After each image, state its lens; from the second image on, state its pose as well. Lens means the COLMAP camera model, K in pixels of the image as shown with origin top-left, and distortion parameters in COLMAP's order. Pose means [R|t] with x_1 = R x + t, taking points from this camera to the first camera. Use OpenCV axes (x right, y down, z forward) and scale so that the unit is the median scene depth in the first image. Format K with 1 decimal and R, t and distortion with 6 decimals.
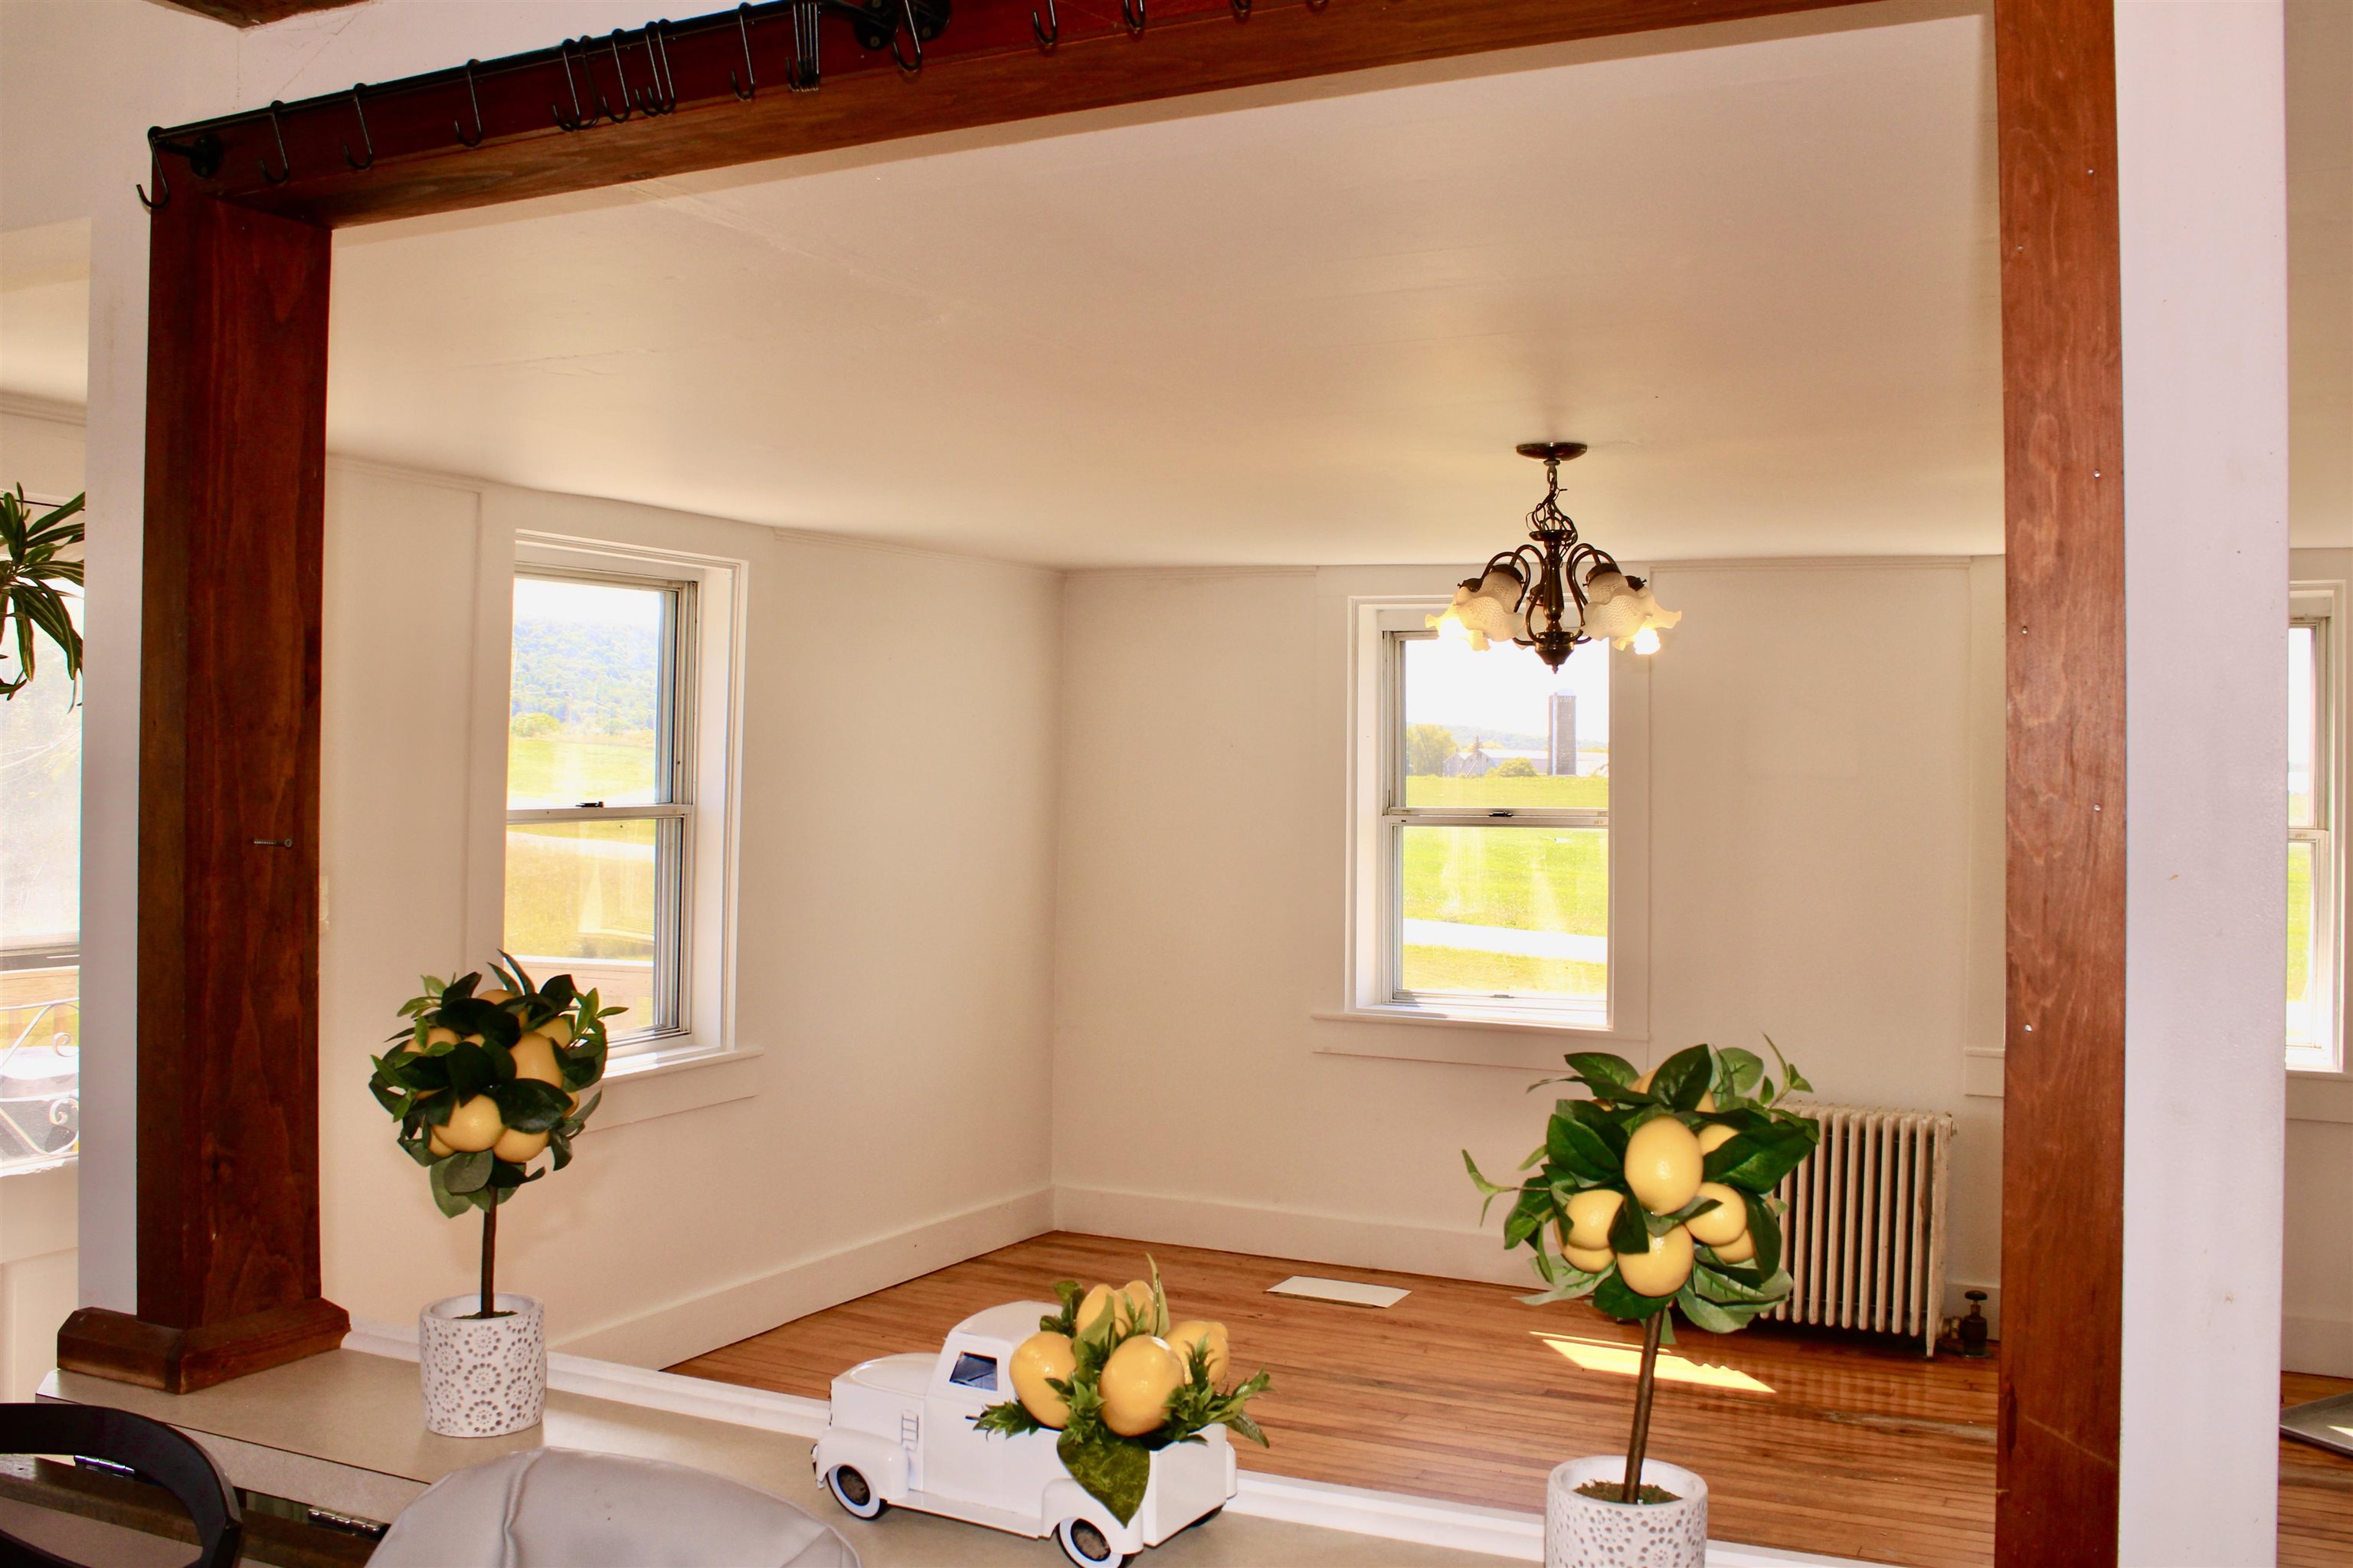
lens RADIAL K [[2191.0, 0, 1176.5], [0, 2191.0, 784.0], [0, 0, 1]] dist [-0.145050, 0.004464]
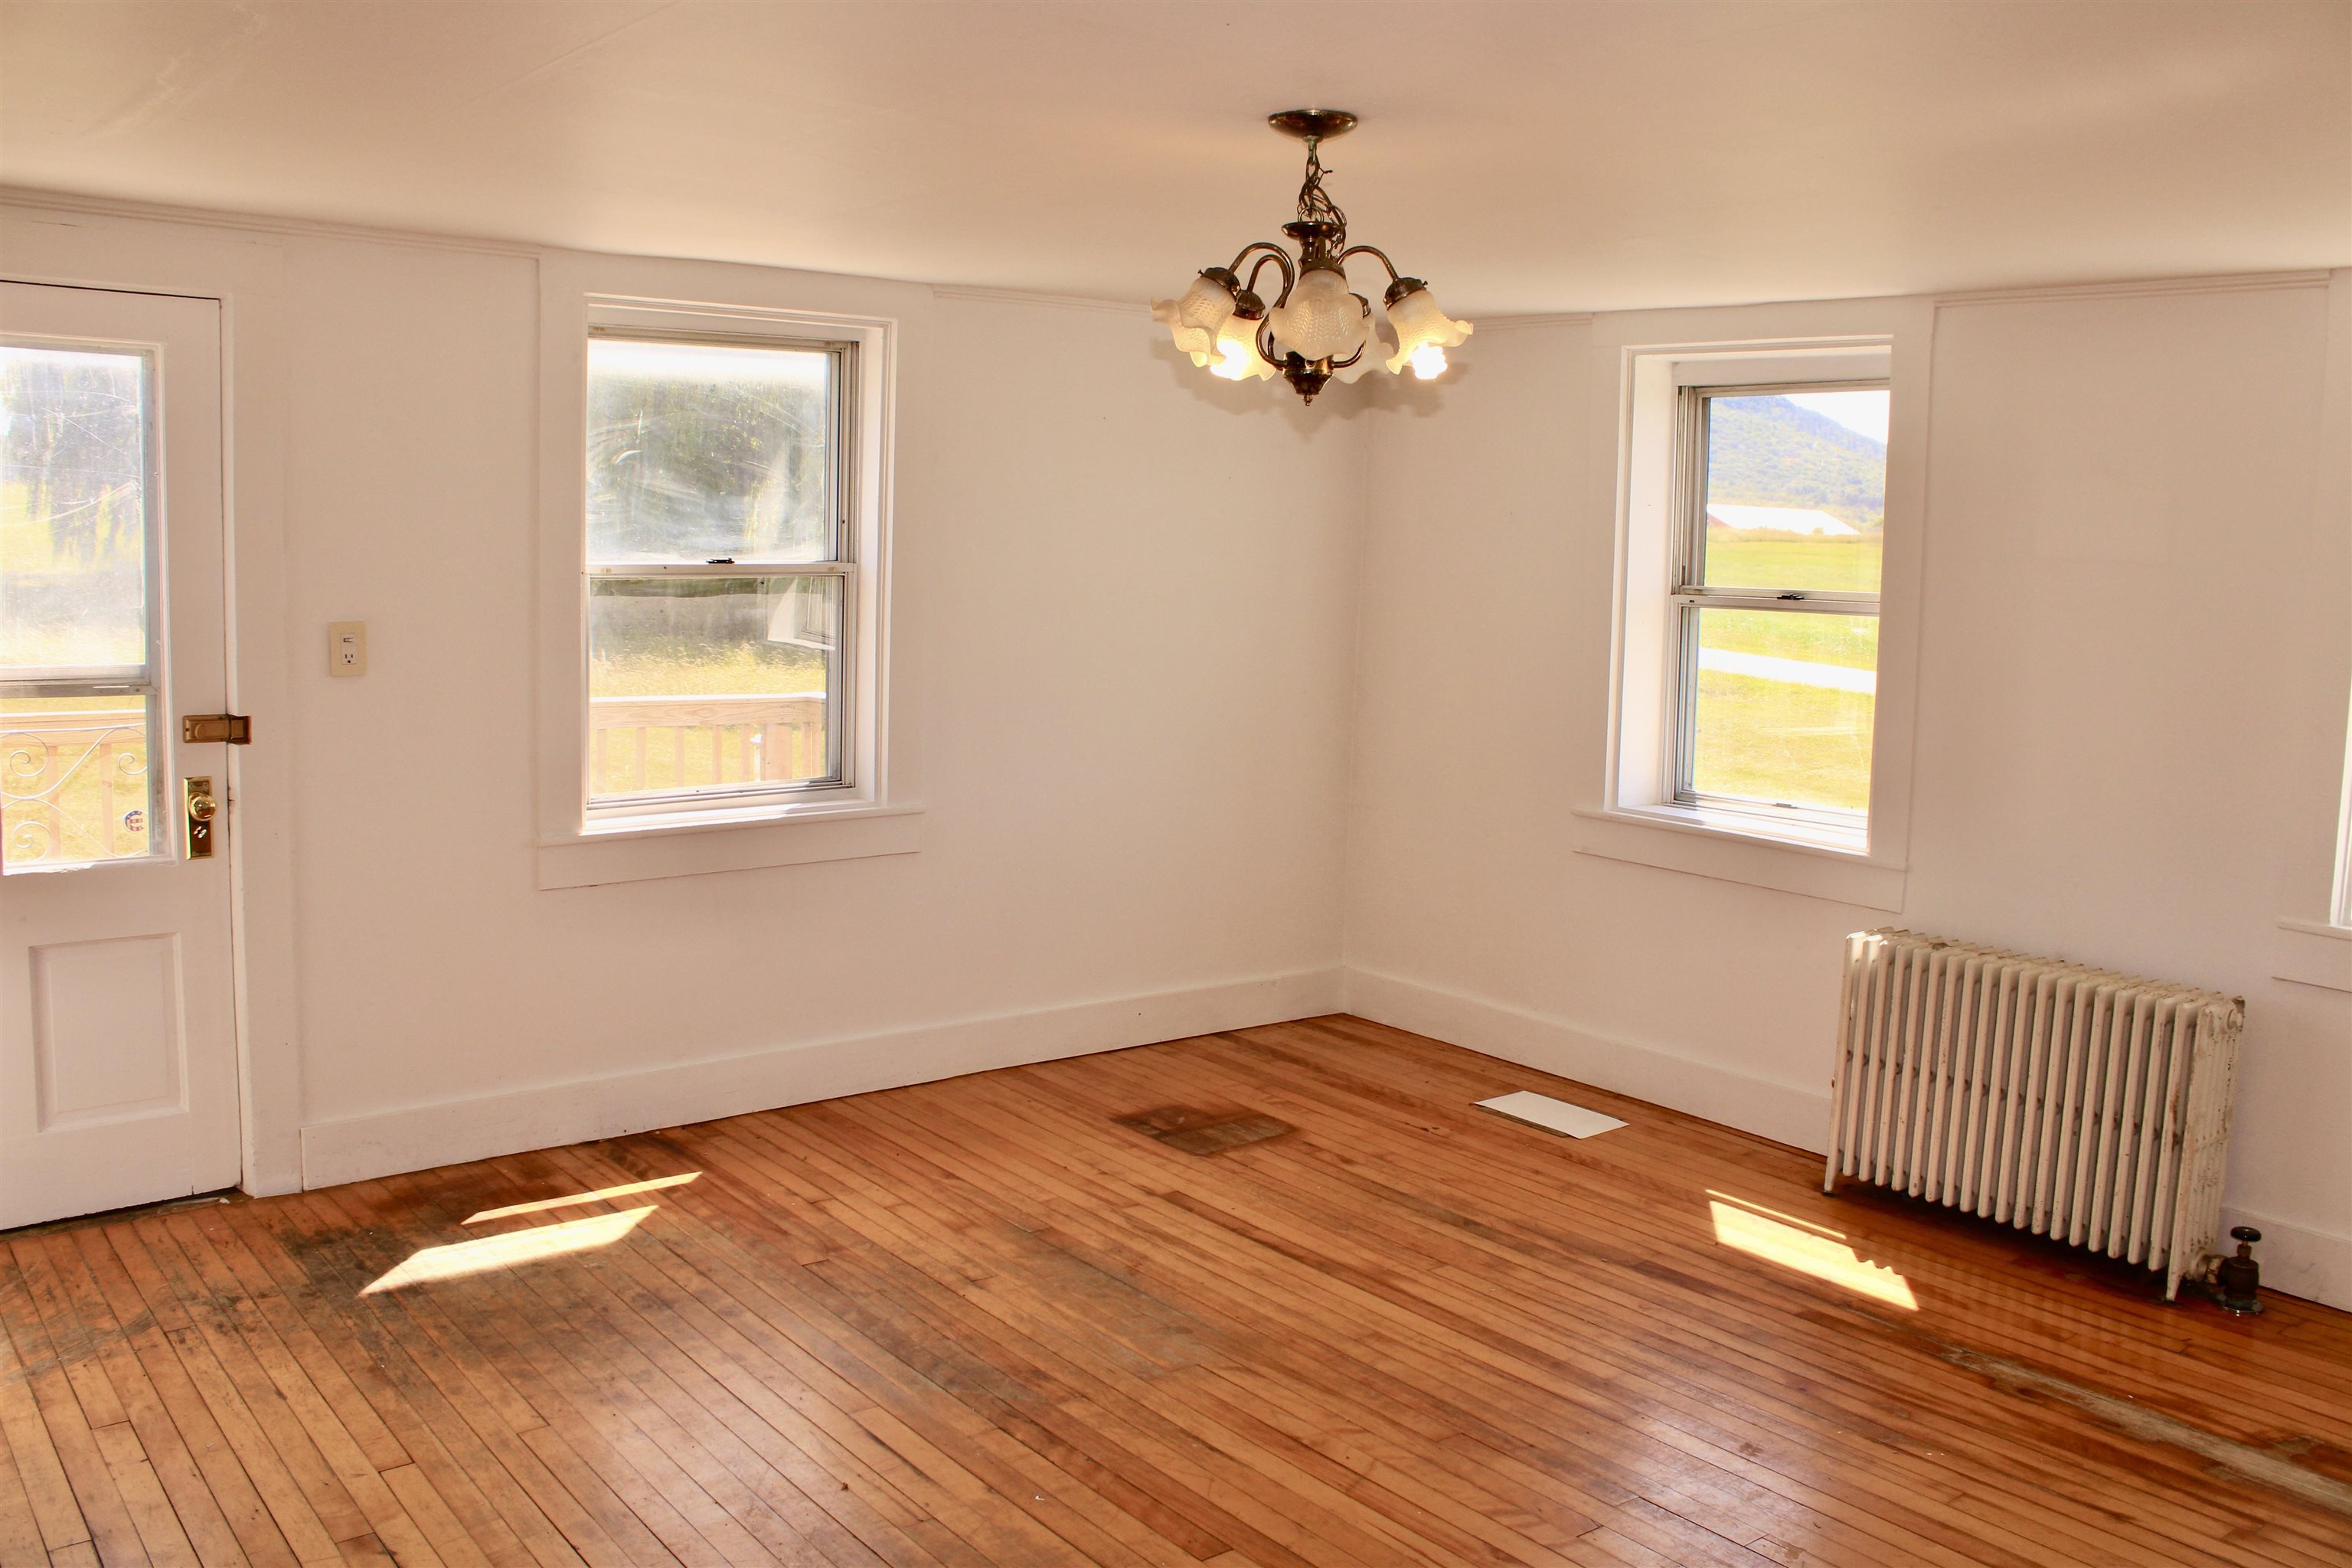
lens RADIAL K [[1992.5, 0, 1195.1], [0, 1992.5, 777.5], [0, 0, 1]] dist [-0.168443, 0.157635]
pose [[0.906123, 0.063581, -0.418208, 0.314019], [-0.018467, 0.993643, 0.111054, 0.003305], [0.422610, -0.092906, 0.901537, 0.223926]]
